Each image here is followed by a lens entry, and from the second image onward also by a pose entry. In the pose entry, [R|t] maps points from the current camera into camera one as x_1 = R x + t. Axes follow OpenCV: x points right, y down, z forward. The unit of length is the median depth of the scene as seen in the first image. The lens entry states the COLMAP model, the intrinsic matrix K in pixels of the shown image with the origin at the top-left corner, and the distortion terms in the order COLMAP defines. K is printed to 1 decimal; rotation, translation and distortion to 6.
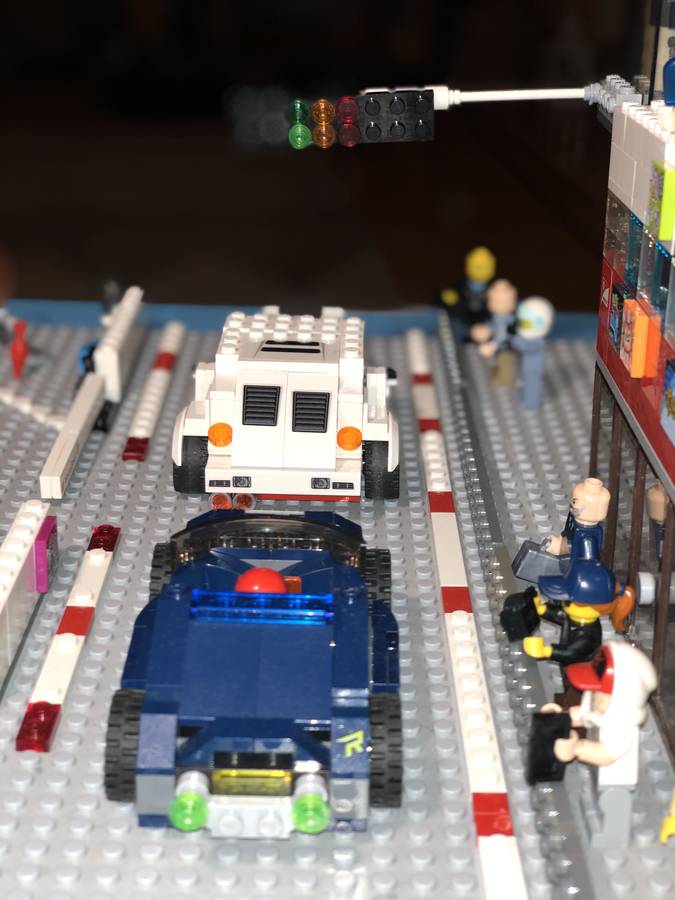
lens RADIAL K [[1378.0, 0, 337.5], [0, 1378.0, 450.0], [0, 0, 1]] dist [-0.004429, 0.088100]
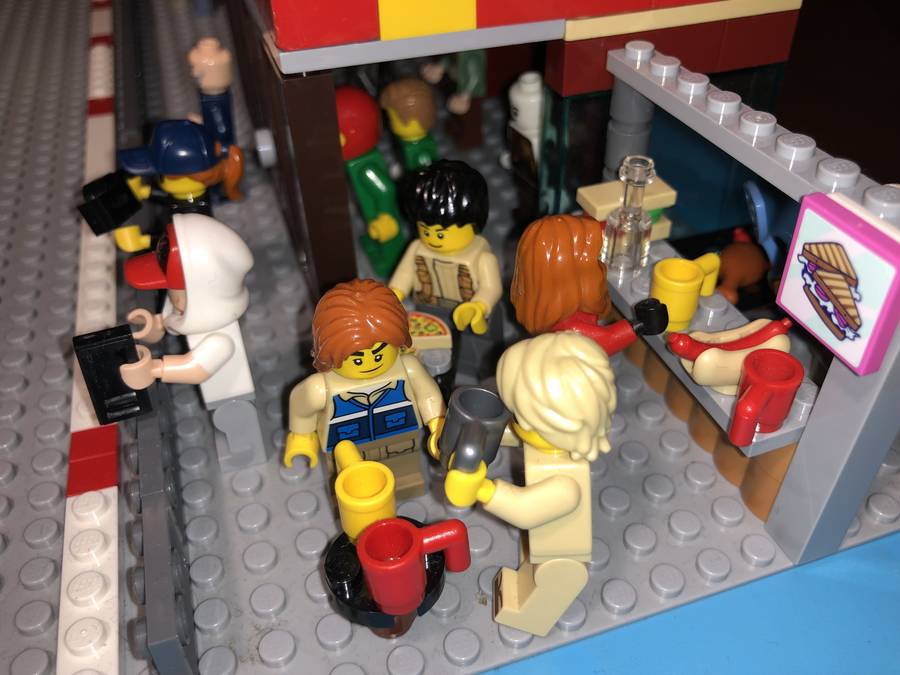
lens RADIAL K [[778.8, 0, 450.0], [0, 778.8, 337.5], [0, 0, 1]] dist [0.002753, 0.001892]
pose [[0.945738, -0.213576, 0.244877, 0.167496], [0.135823, 0.944477, 0.299191, 0.073329], [-0.295180, -0.249697, 0.922236, 0.431383]]
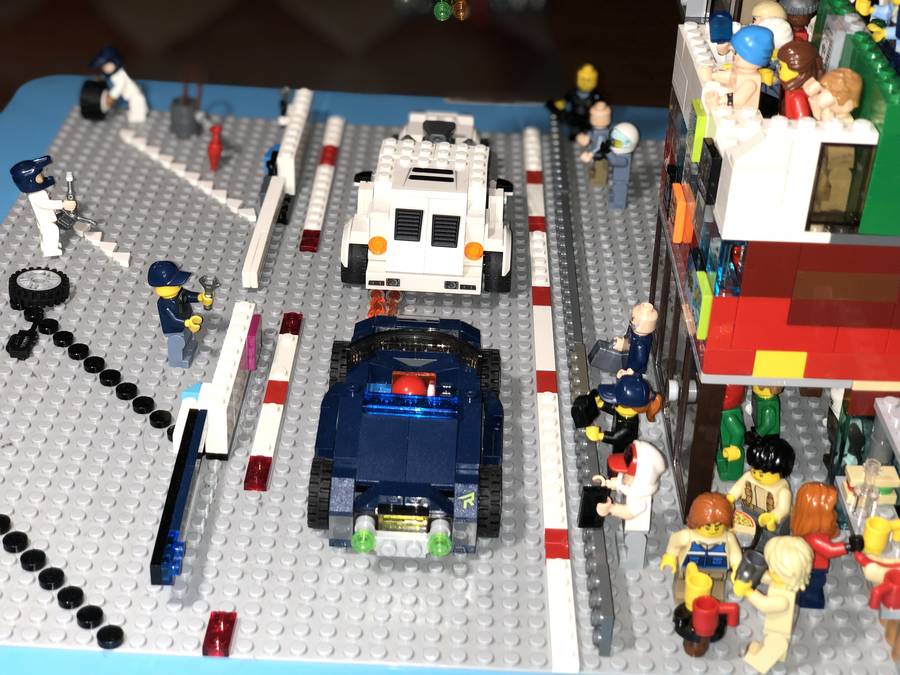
lens RADIAL K [[1378.0, 0, 450.0], [0, 1378.0, 337.5], [0, 0, 1]] dist [-0.004429, 0.088100]
pose [[0.999541, 0.029303, -0.007700, -0.001898], [-0.027519, 0.984372, 0.173938, -0.180244], [0.012677, -0.173647, 0.984726, -0.378875]]
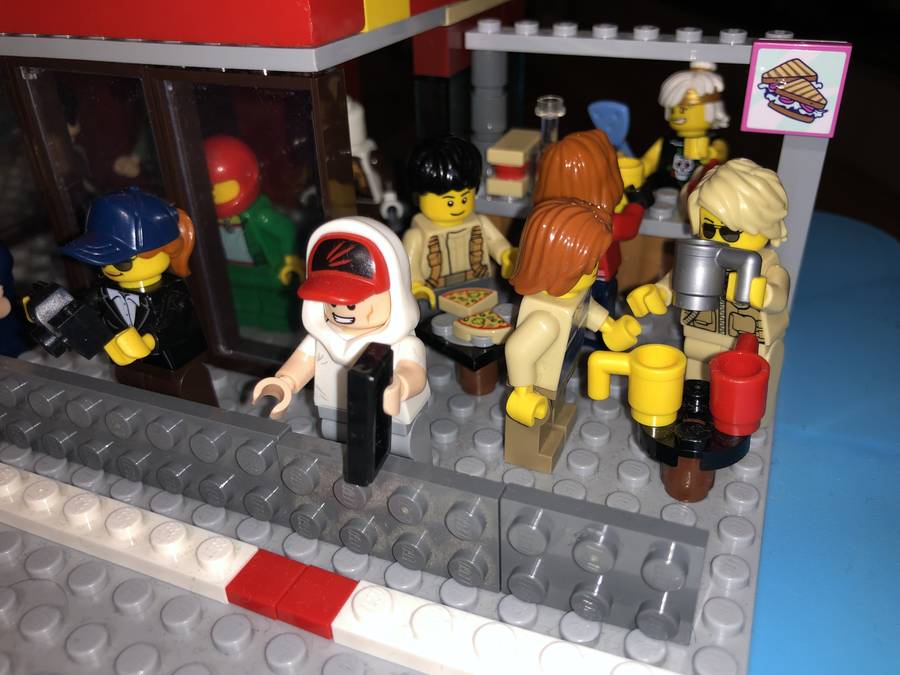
lens RADIAL K [[778.8, 0, 450.0], [0, 778.8, 337.5], [0, 0, 1]] dist [0.002753, 0.001892]
pose [[0.391376, -0.469136, 0.791667, -0.055427], [0.374308, 0.867066, 0.328770, 0.067046], [-0.840666, 0.167654, 0.514950, 0.585538]]
